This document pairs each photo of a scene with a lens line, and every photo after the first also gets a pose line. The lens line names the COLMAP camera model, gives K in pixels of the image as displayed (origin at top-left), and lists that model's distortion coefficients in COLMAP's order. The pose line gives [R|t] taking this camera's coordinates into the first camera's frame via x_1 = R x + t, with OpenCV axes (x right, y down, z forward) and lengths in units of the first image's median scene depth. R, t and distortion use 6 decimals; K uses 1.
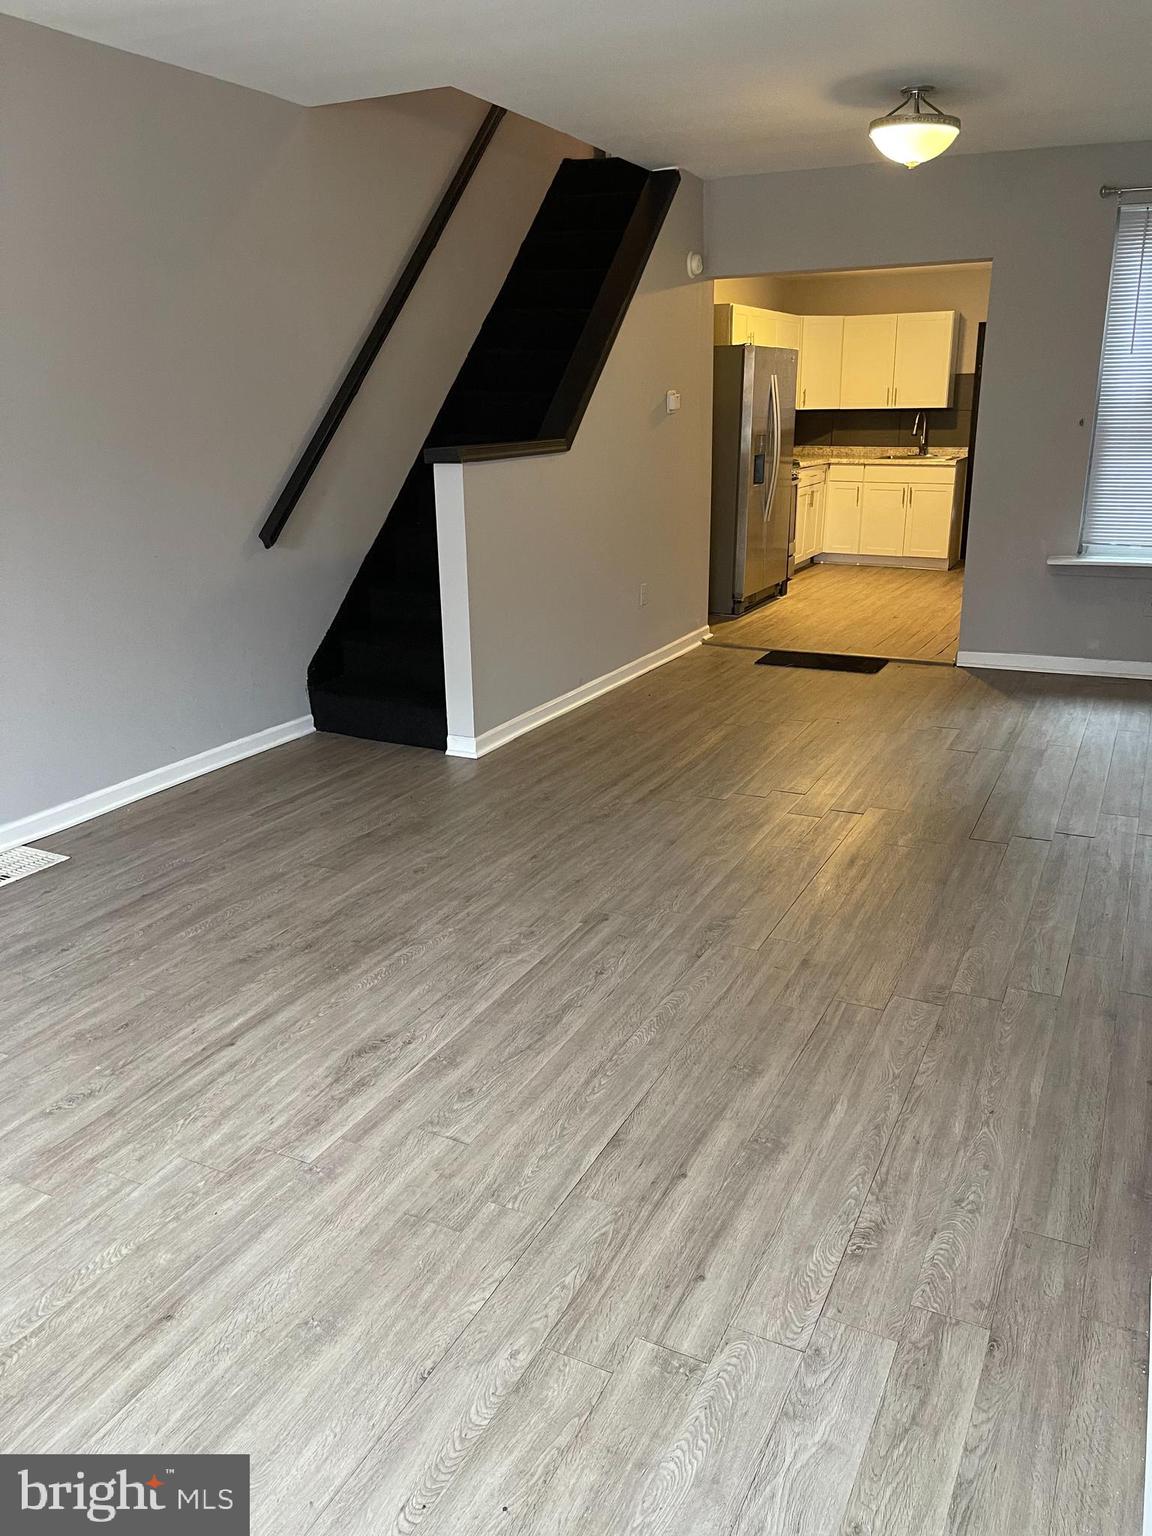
lens RADIAL K [[1156.2, 0, 587.2], [0, 1156.2, 757.7], [0, 0, 1]] dist [0.039533, -0.031892]
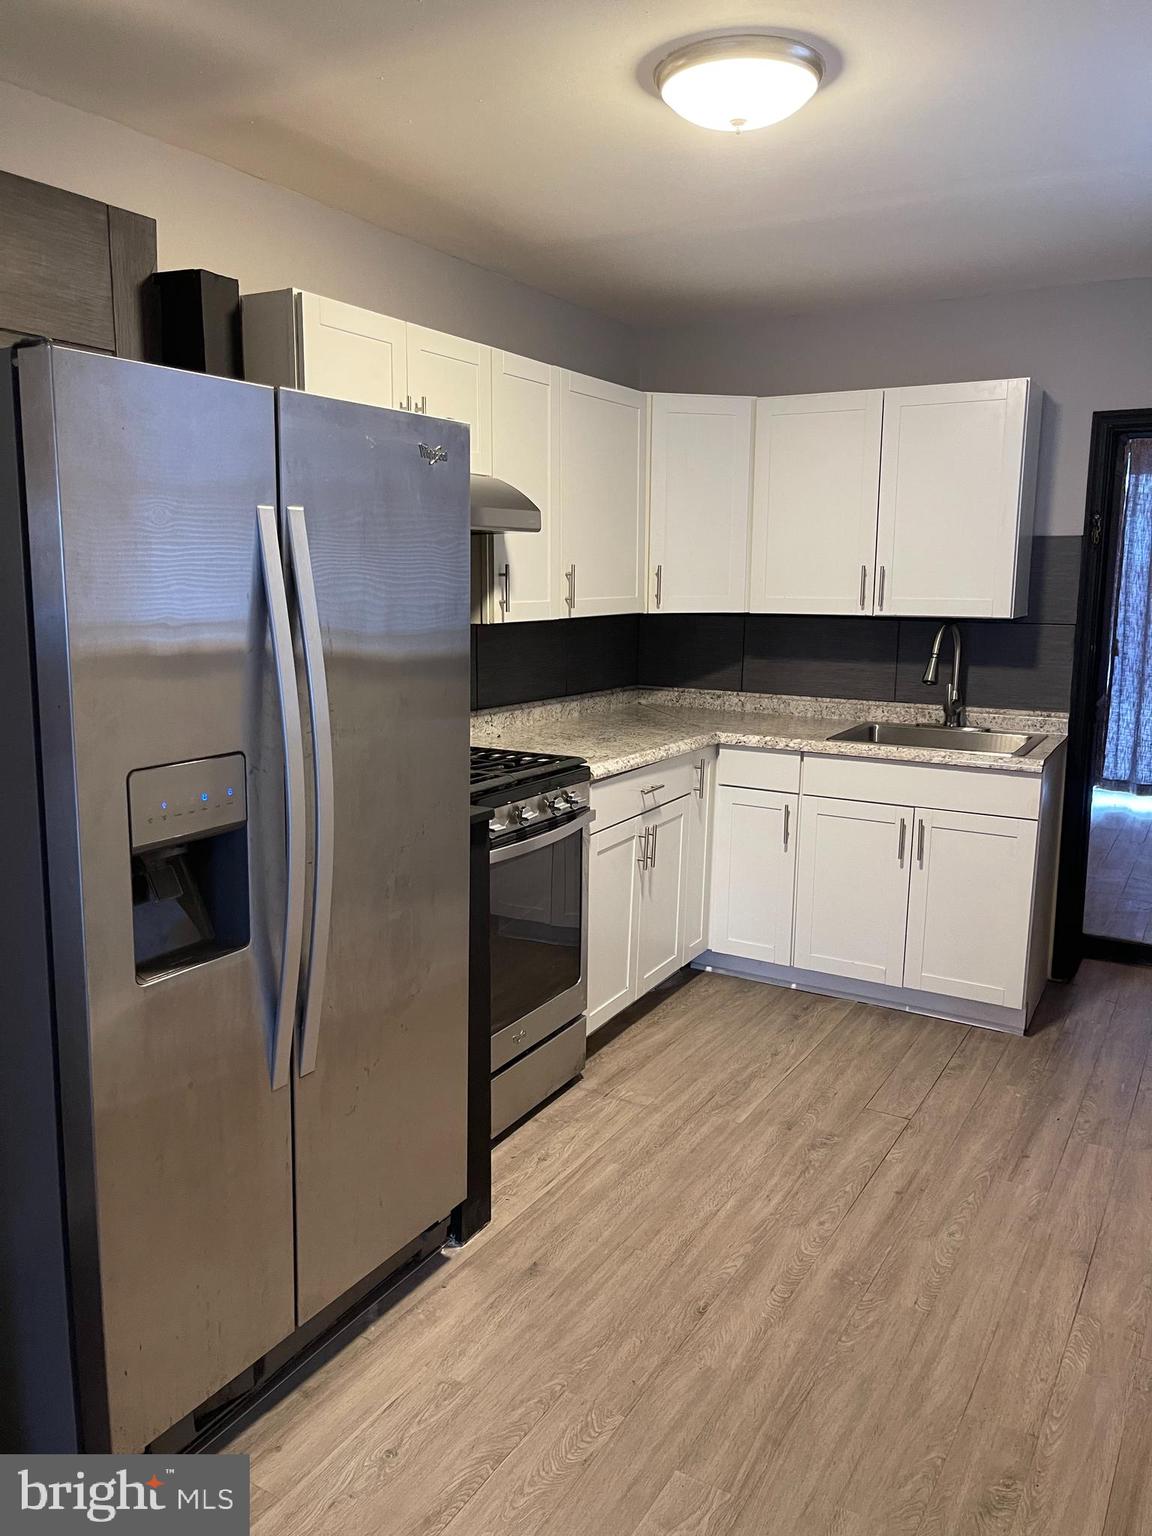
lens RADIAL K [[1156.2, 0, 559.7], [0, 1156.2, 757.2], [0, 0, 1]] dist [0.039533, -0.031892]
pose [[0.997464, 0.029666, -0.064691, 0.368448], [-0.038398, 0.989655, -0.138233, -0.390525], [0.059921, 0.140366, 0.988285, 1.225067]]
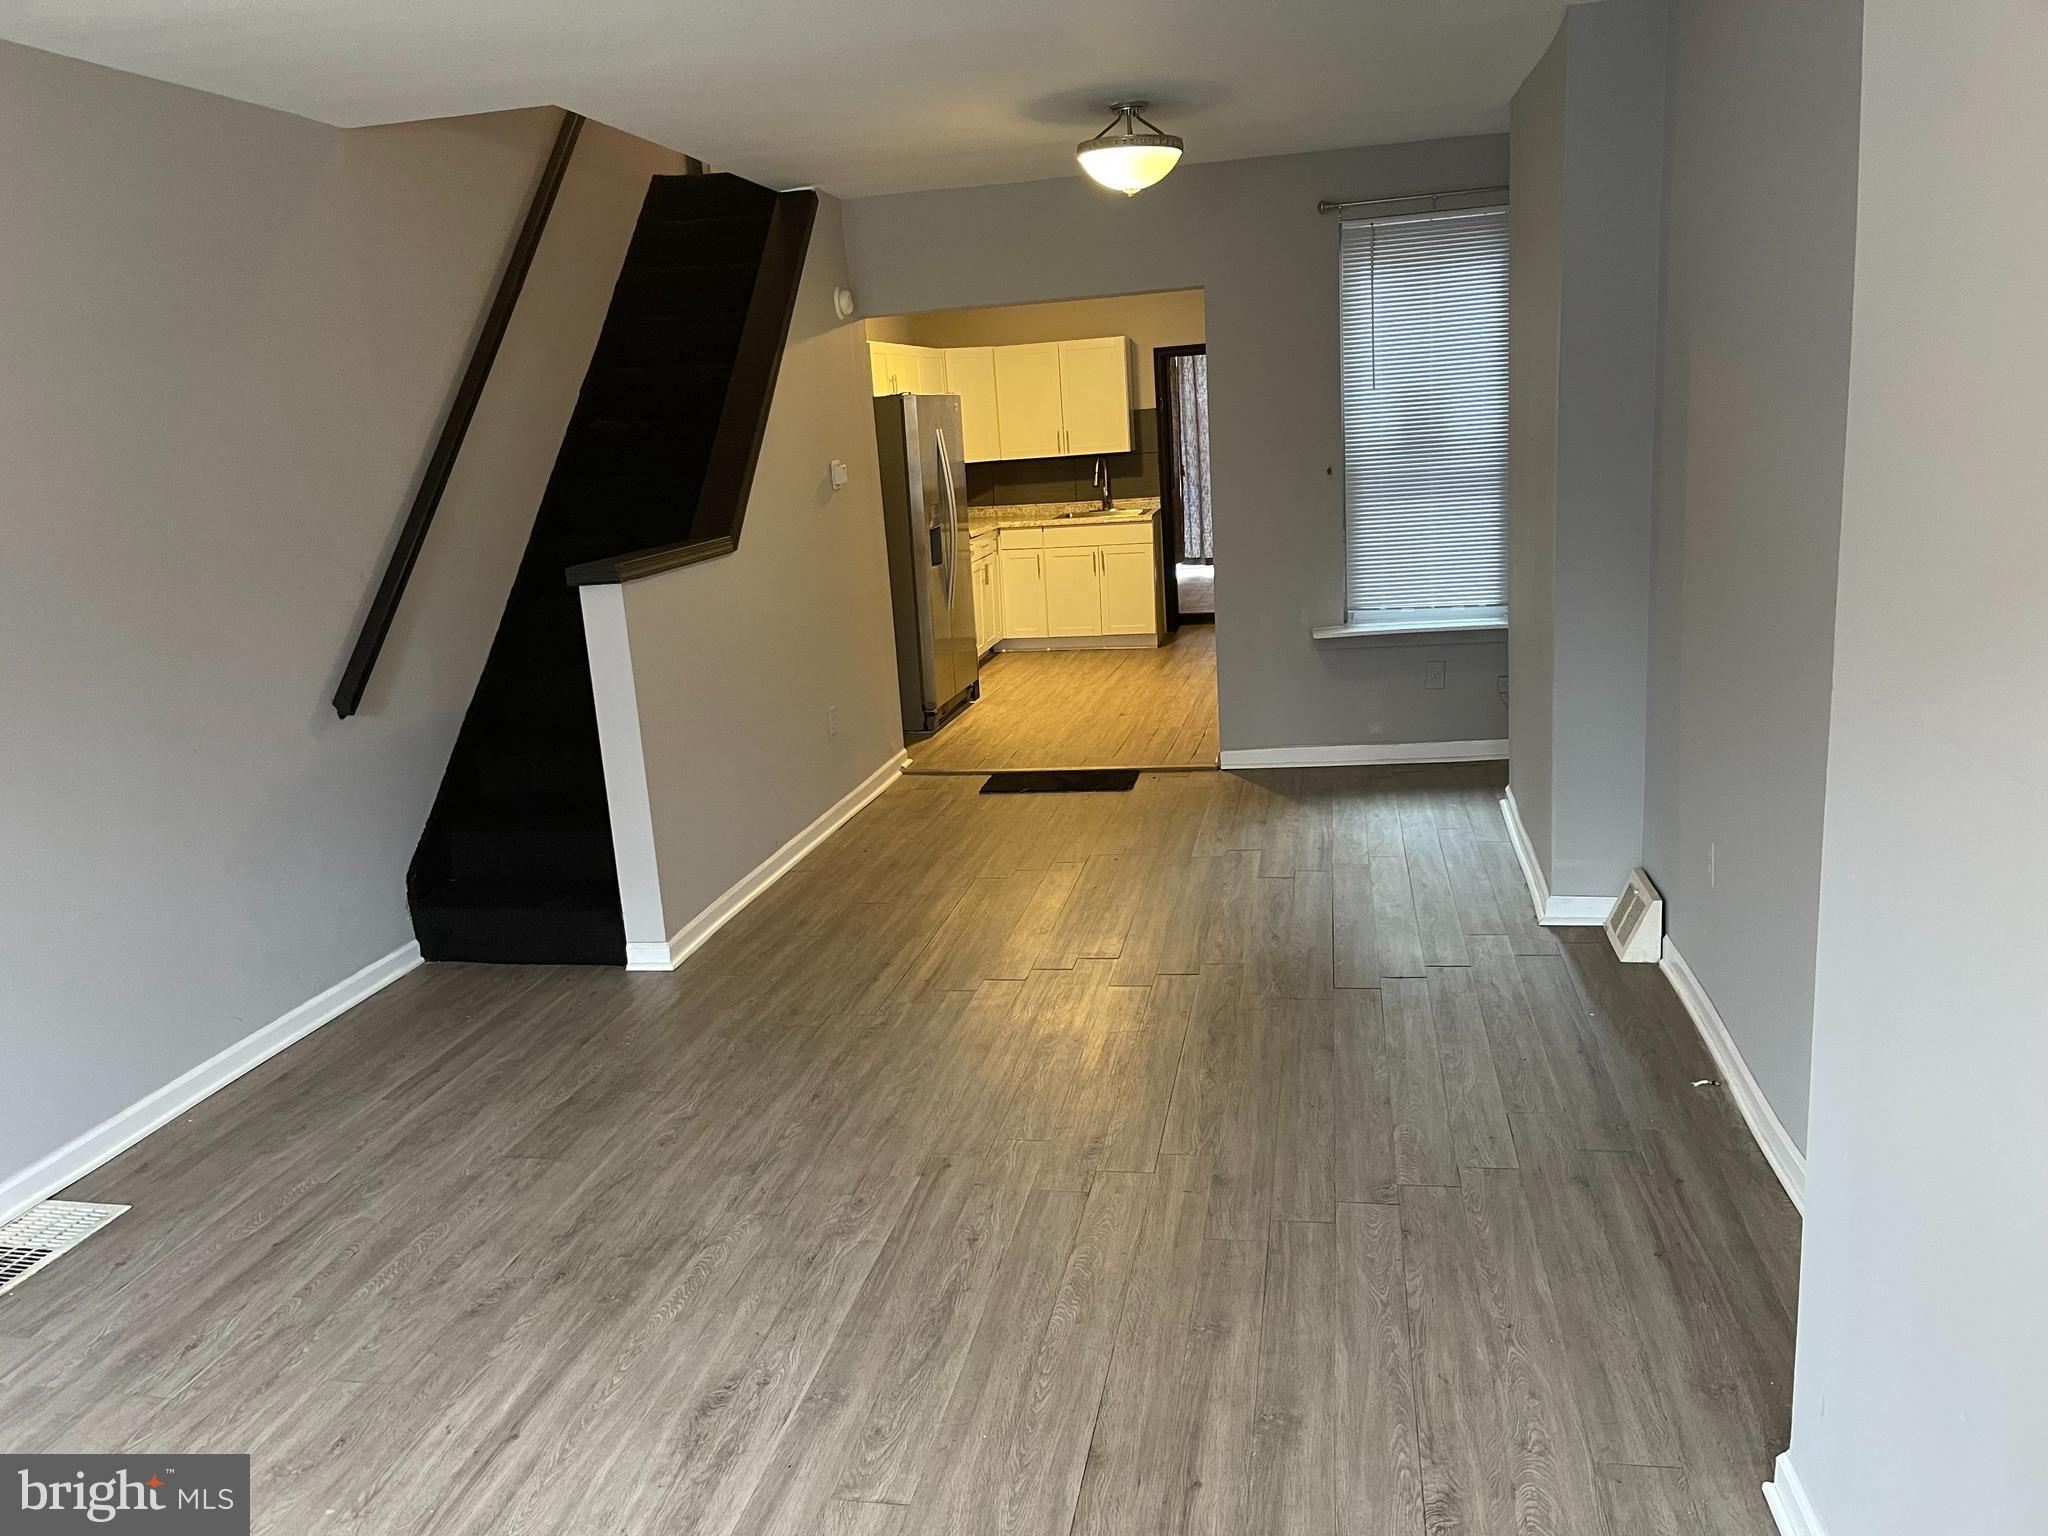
lens RADIAL K [[1541.6, 0, 1013.3], [0, 1541.6, 777.1], [0, 0, 1]] dist [0.039533, -0.031892]
pose [[0.964942, -0.109076, 0.238726, -0.106801], [0.128336, 0.989490, -0.066634, -0.027396], [-0.228948, 0.094935, 0.968798, -0.015977]]
